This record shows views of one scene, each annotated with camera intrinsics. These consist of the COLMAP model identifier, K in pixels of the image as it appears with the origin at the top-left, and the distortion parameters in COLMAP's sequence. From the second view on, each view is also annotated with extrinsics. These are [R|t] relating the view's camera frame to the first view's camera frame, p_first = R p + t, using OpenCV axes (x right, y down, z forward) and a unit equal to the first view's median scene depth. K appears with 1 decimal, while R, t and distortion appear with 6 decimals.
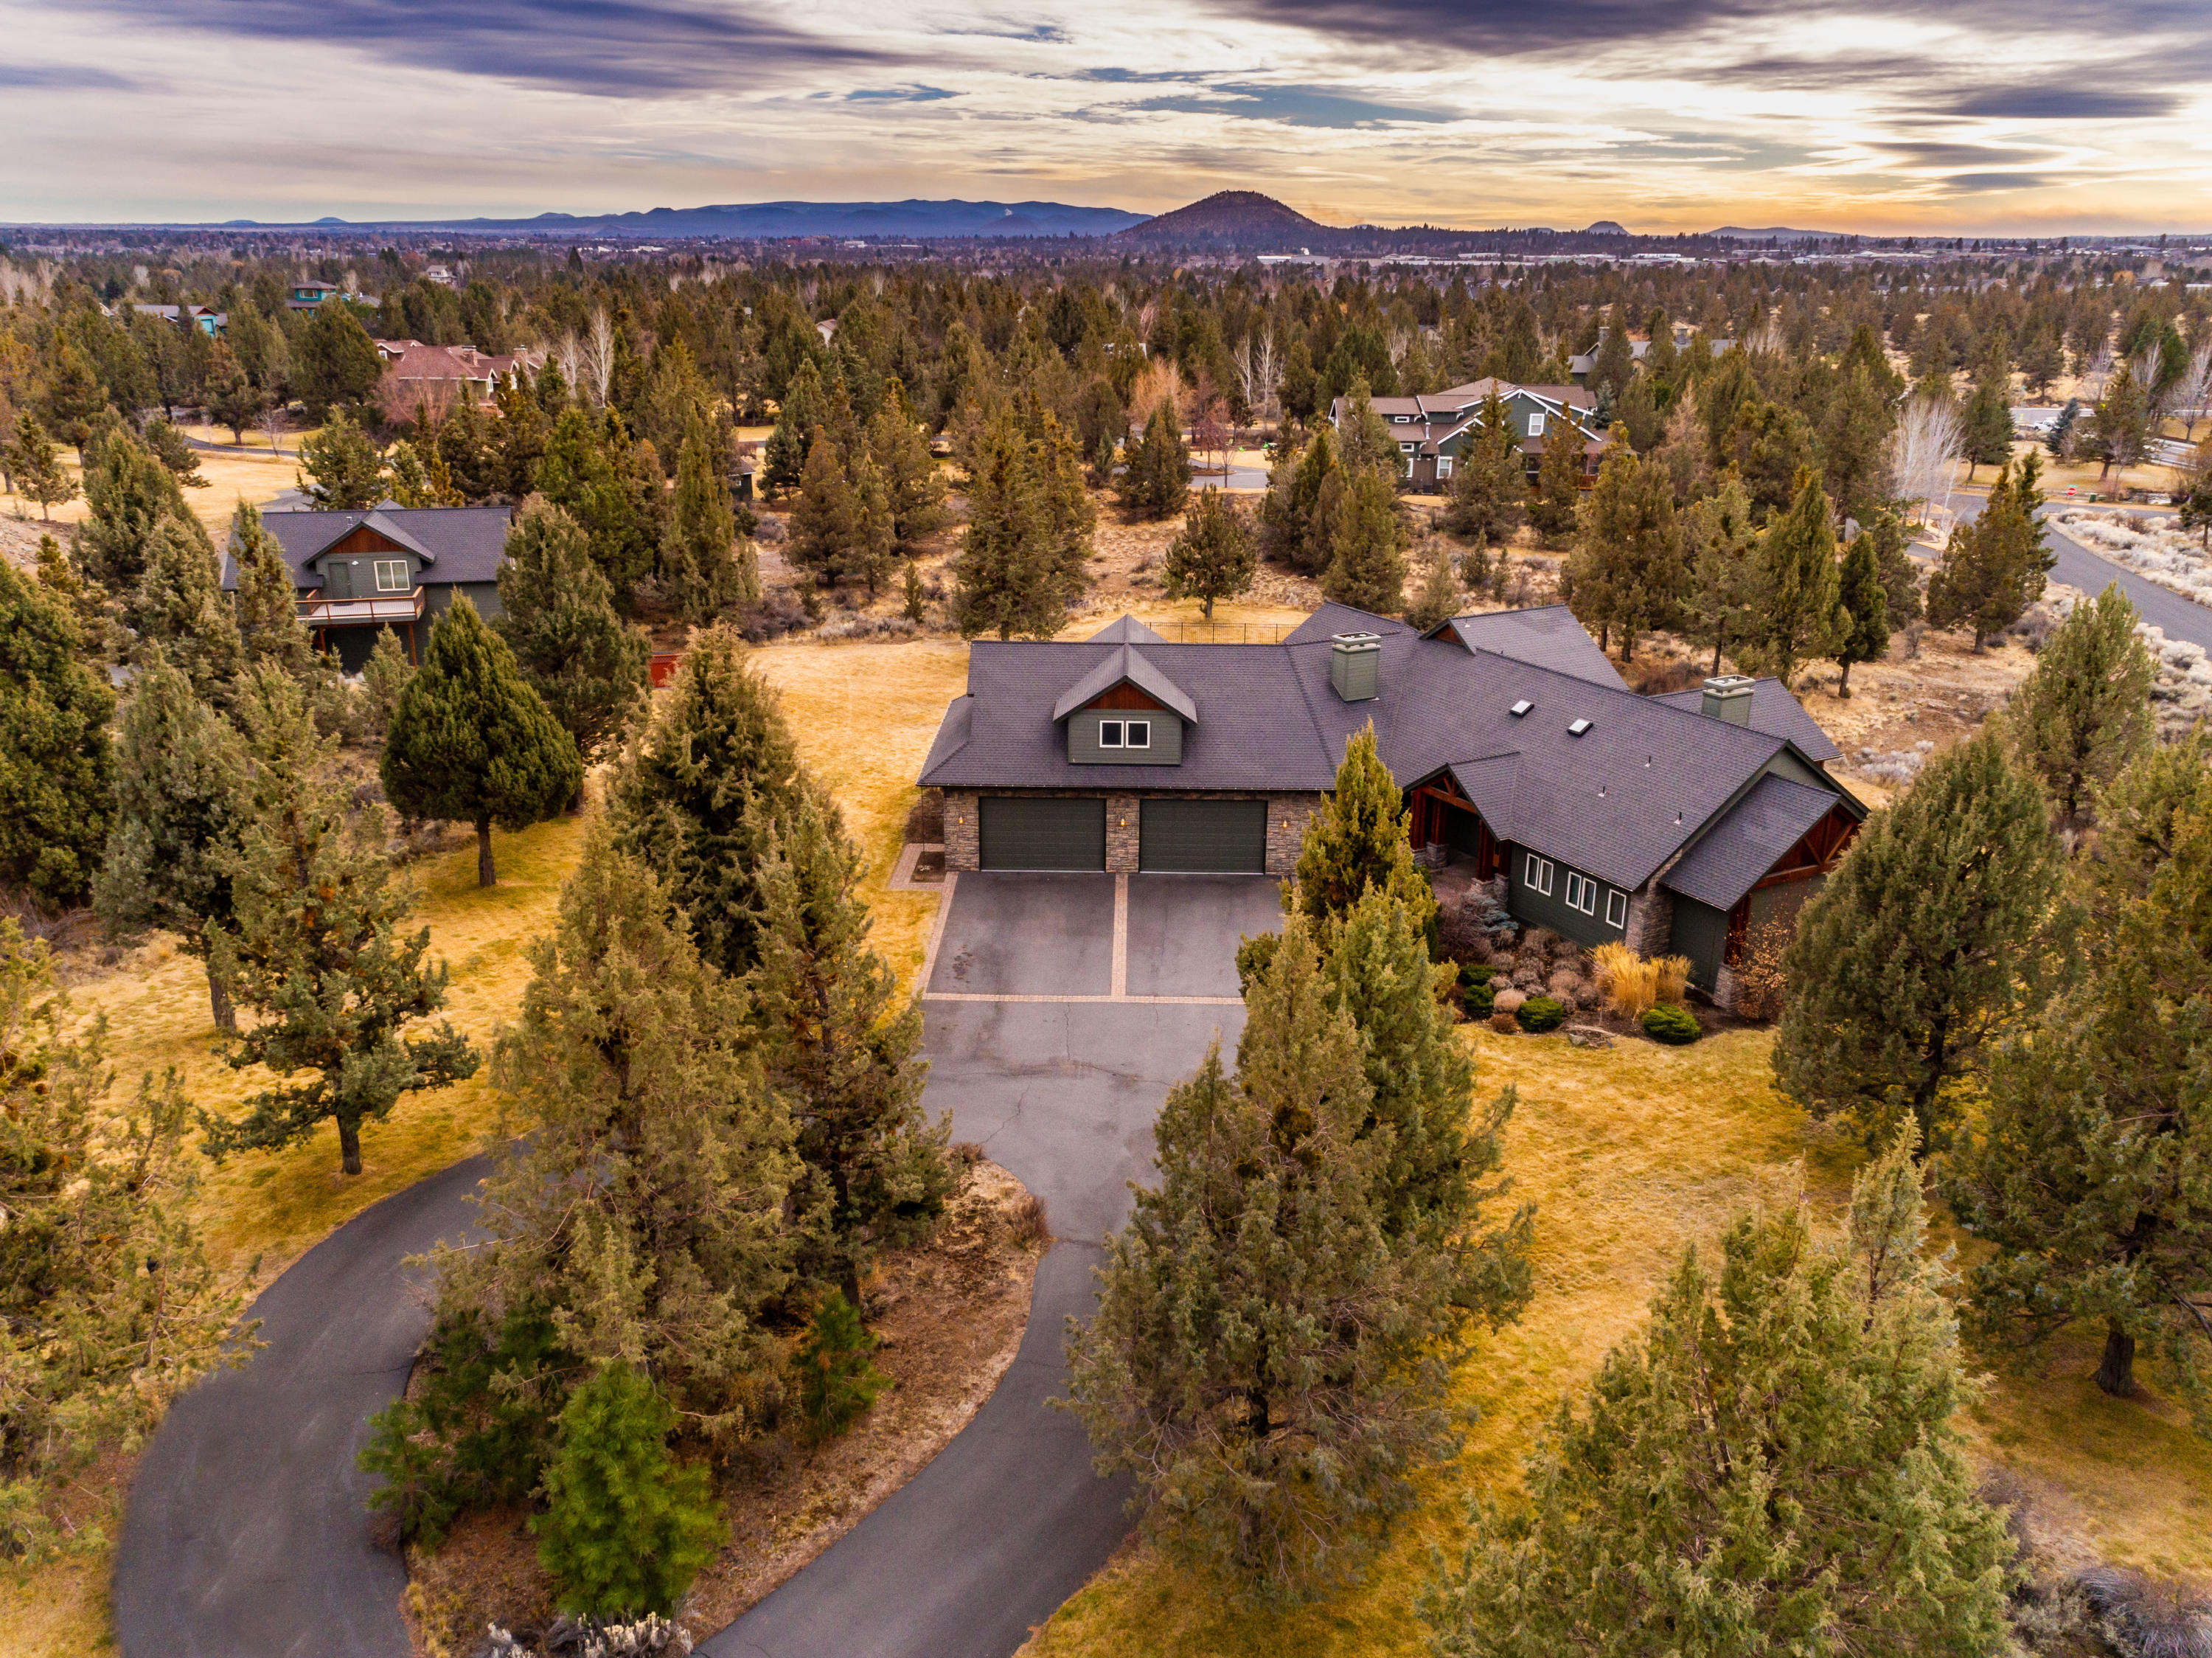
lens RADIAL K [[1644.9, 0, 1106.0], [0, 1644.9, 829.0], [0, 0, 1]] dist [0.004374, 0.025949]
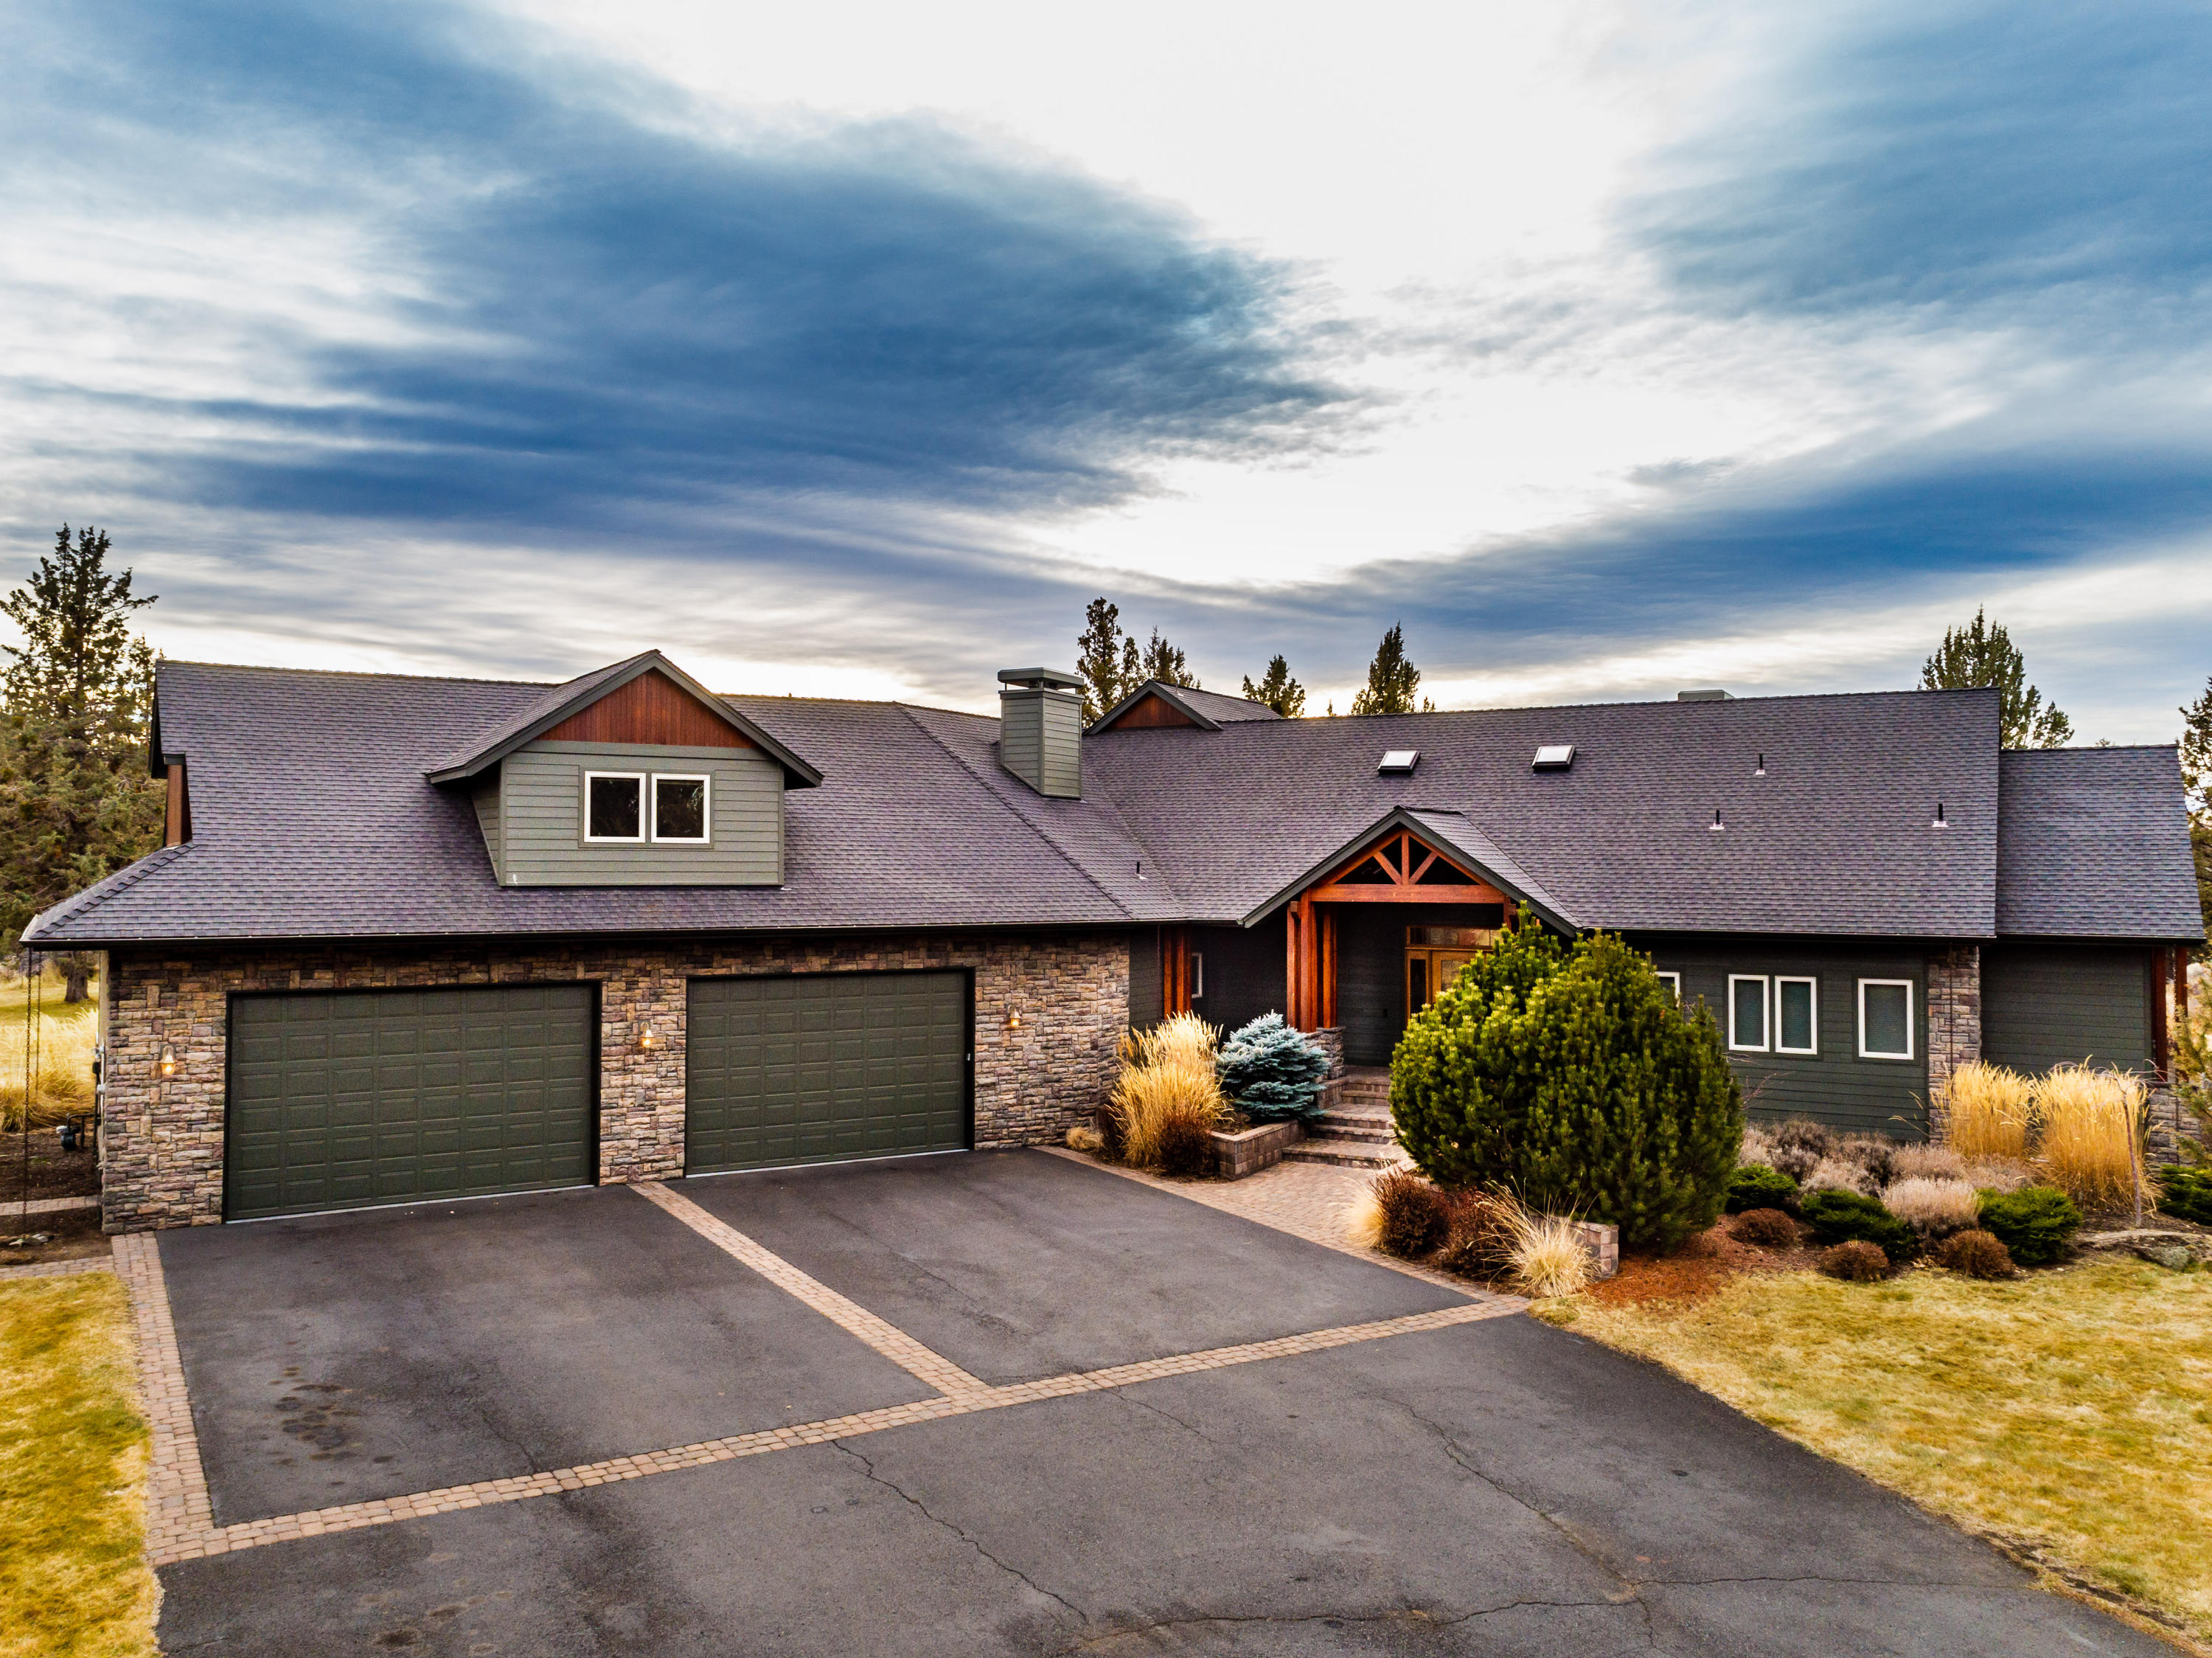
lens RADIAL K [[1688.1, 0, 1091.1], [0, 1688.1, 830.7], [0, 0, 1]] dist [0.003046, 0.027027]
pose [[0.846818, 0.004624, 0.531863, -0.113332], [0.179403, 0.938880, -0.293802, 0.085519], [-0.500714, 0.344214, 0.794230, 0.617609]]
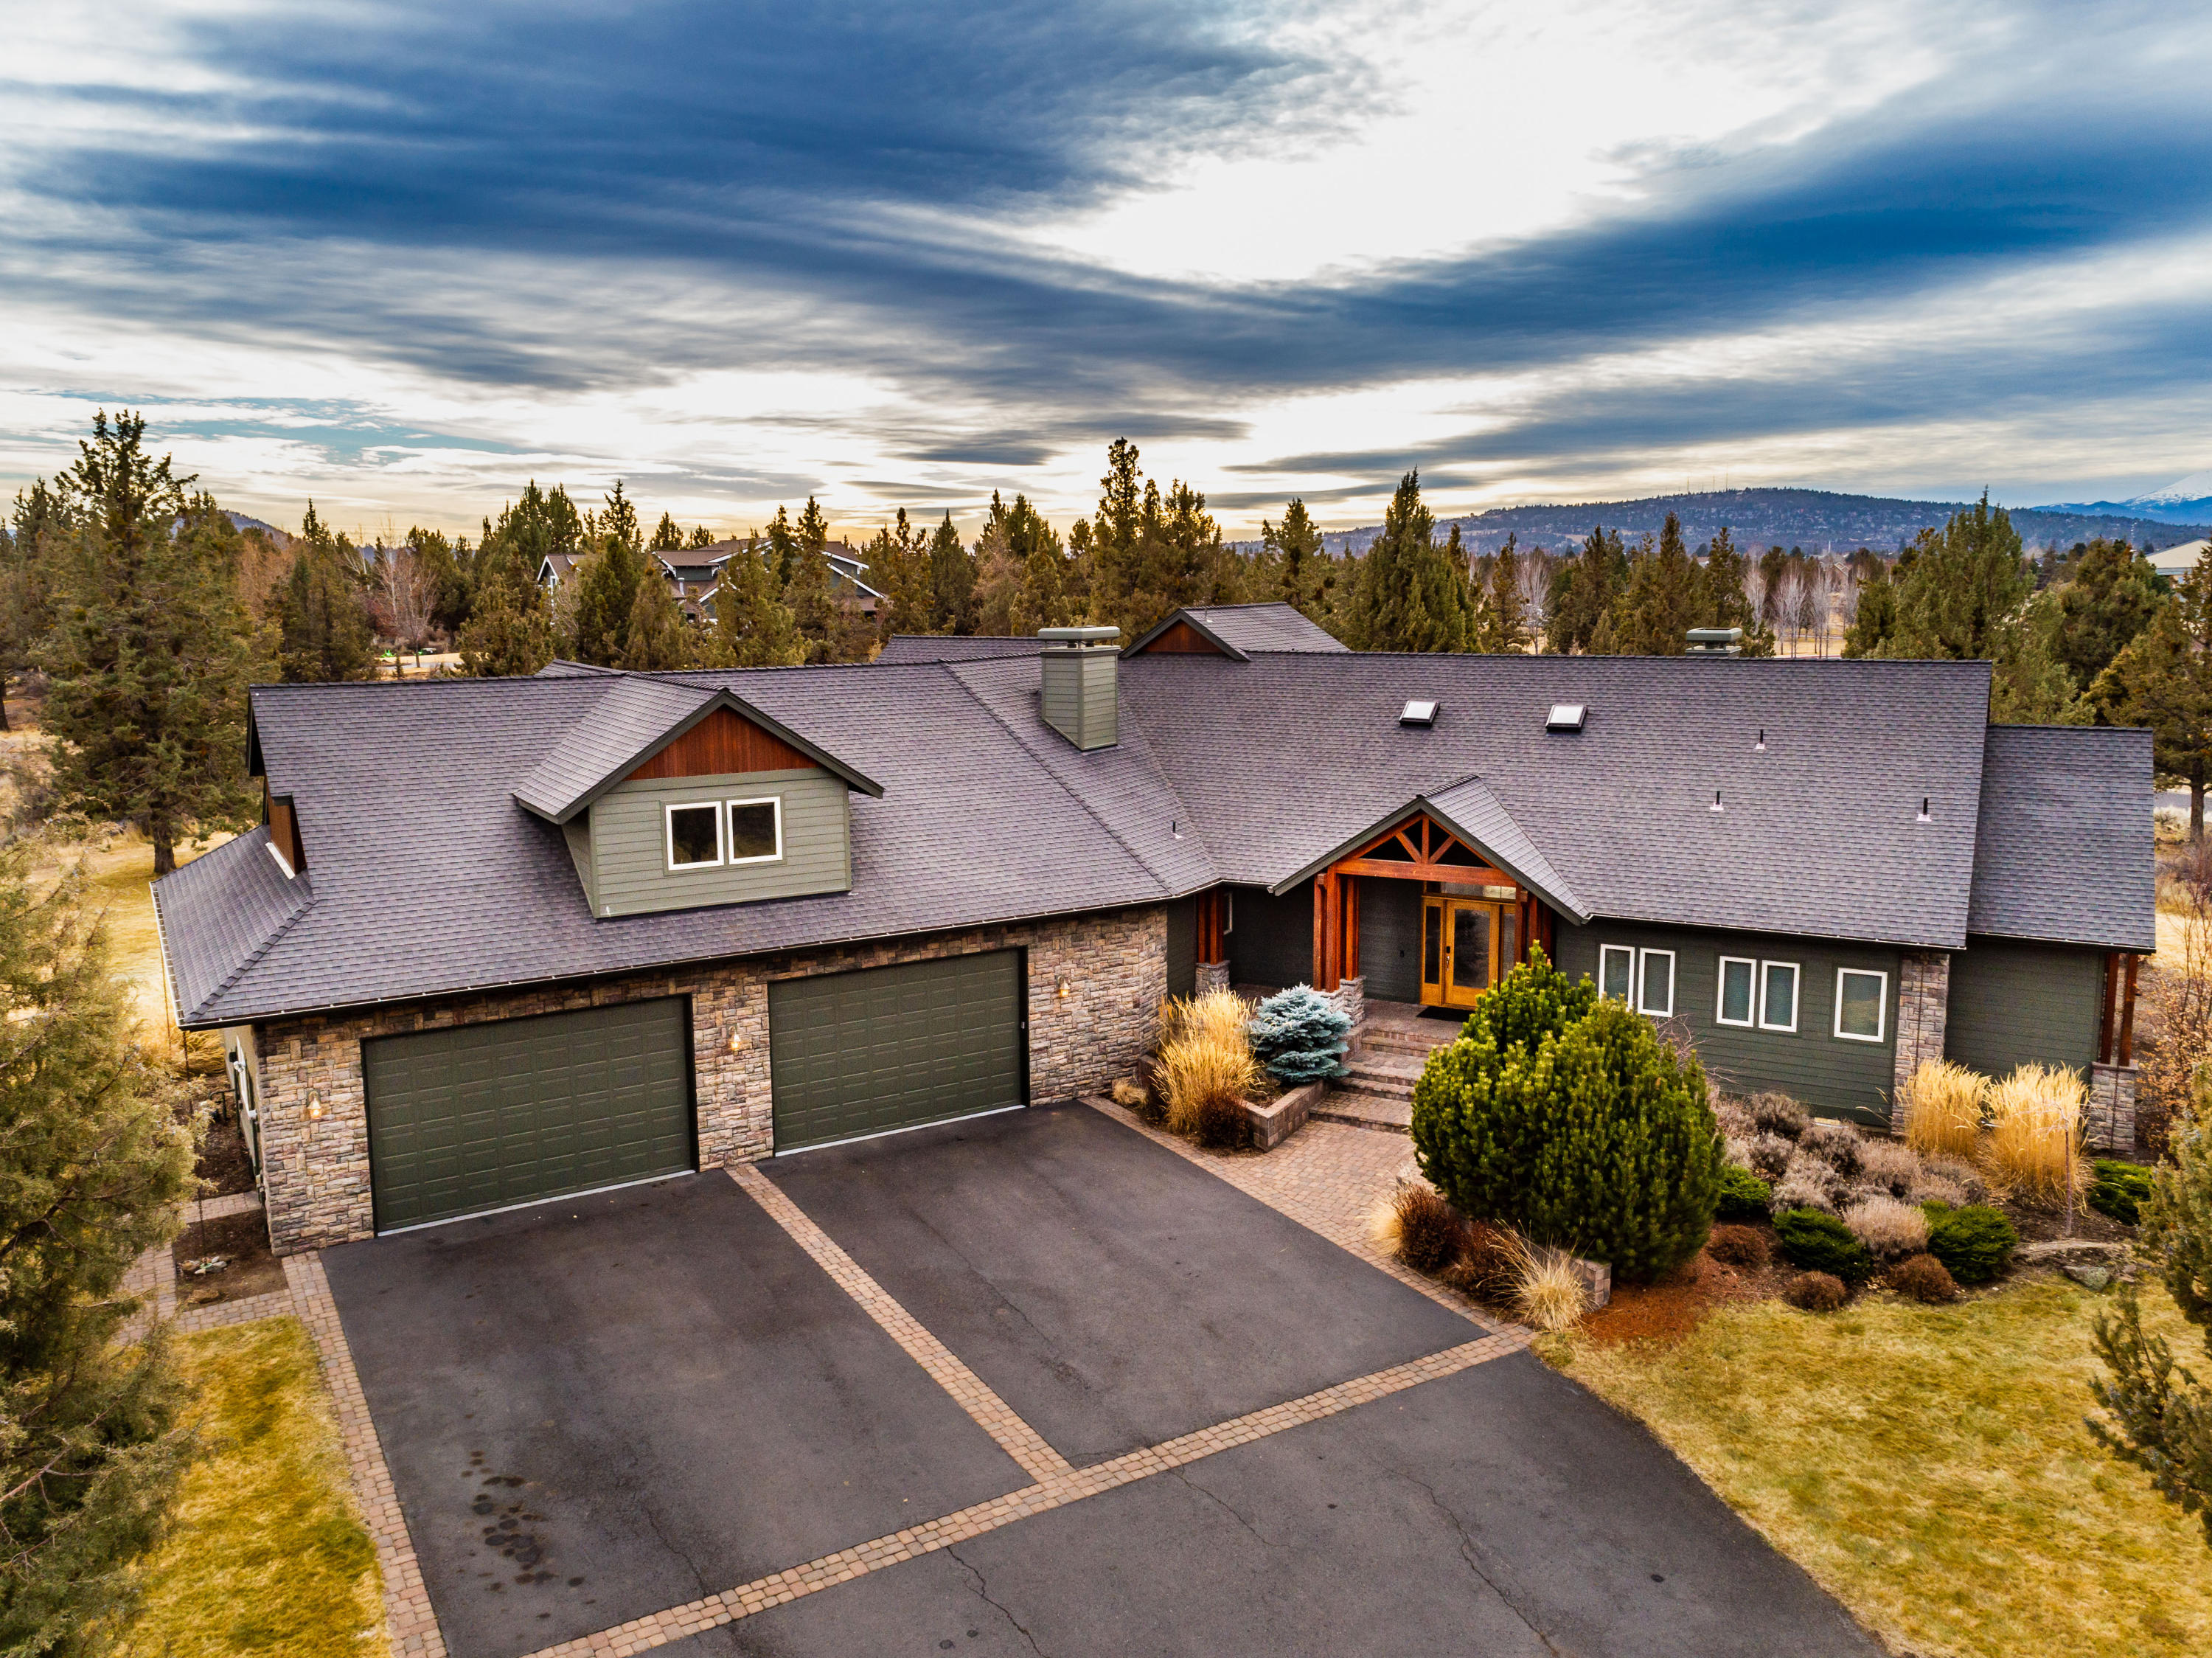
lens RADIAL K [[1644.9, 0, 1106.0], [0, 1644.9, 829.0], [0, 0, 1]] dist [0.004374, 0.025949]
pose [[0.844462, -0.097447, 0.526677, -0.128310], [0.190941, 0.973477, -0.126036, 0.014230], [-0.500426, 0.206996, 0.840670, 0.584469]]
